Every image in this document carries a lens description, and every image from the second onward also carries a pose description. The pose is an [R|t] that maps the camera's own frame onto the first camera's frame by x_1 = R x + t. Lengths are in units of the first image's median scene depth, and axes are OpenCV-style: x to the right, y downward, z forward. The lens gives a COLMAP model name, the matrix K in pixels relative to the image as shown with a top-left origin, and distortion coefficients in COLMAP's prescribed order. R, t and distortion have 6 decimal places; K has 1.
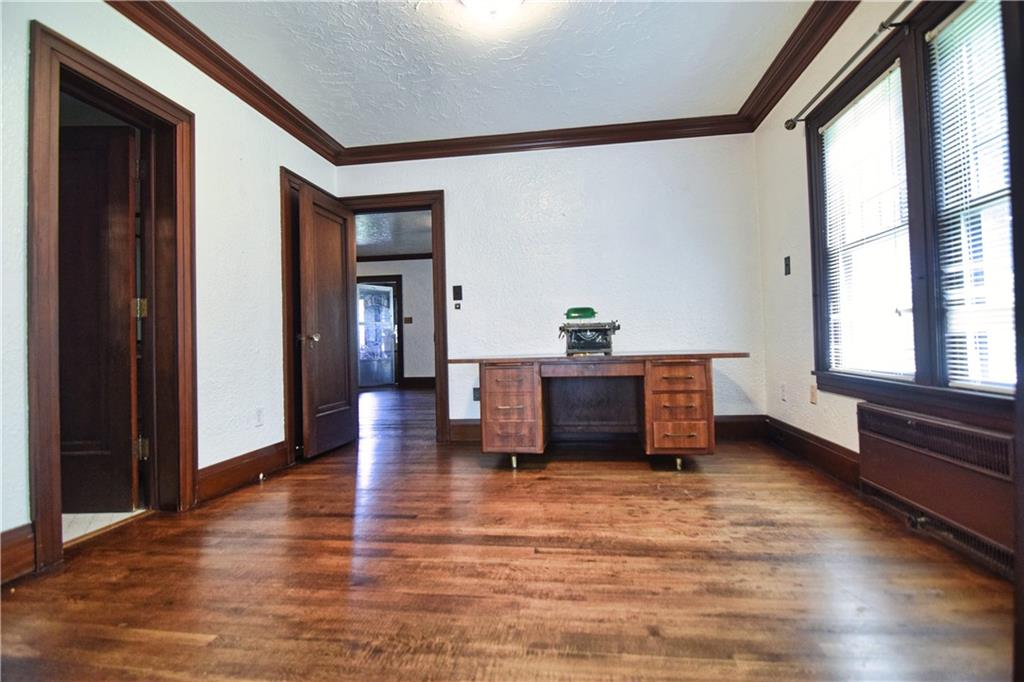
lens RADIAL K [[493.1, 0, 510.5], [0, 493.1, 336.0], [0, 0, 1]] dist [-0.013358, -0.006233]
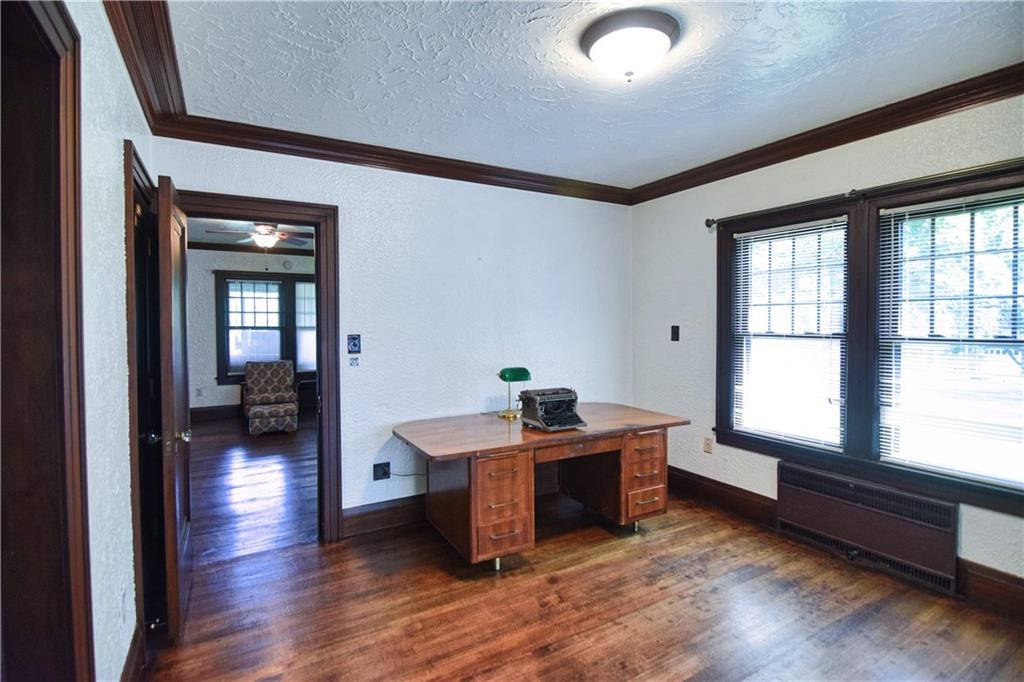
lens RADIAL K [[493.1, 0, 513.3], [0, 493.1, 336.8], [0, 0, 1]] dist [-0.013358, -0.006233]
pose [[0.788478, 0.006901, 0.615024, -0.547672], [-0.024577, 0.999492, 0.020294, -0.172398], [-0.614572, -0.031117, 0.788247, 0.346628]]
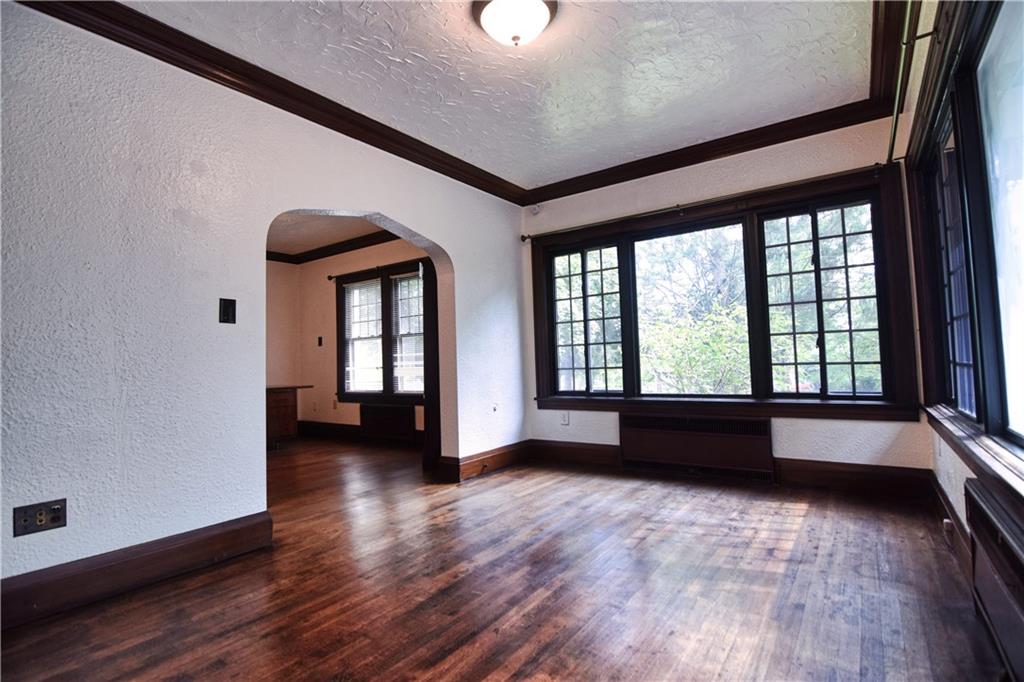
lens RADIAL K [[493.1, 0, 513.4], [0, 493.1, 336.4], [0, 0, 1]] dist [-0.013358, -0.006233]
pose [[0.463926, 0.057816, 0.883985, -0.963824], [0.006859, 0.997604, -0.068846, -0.023421], [-0.885847, 0.038003, 0.462418, -0.713406]]
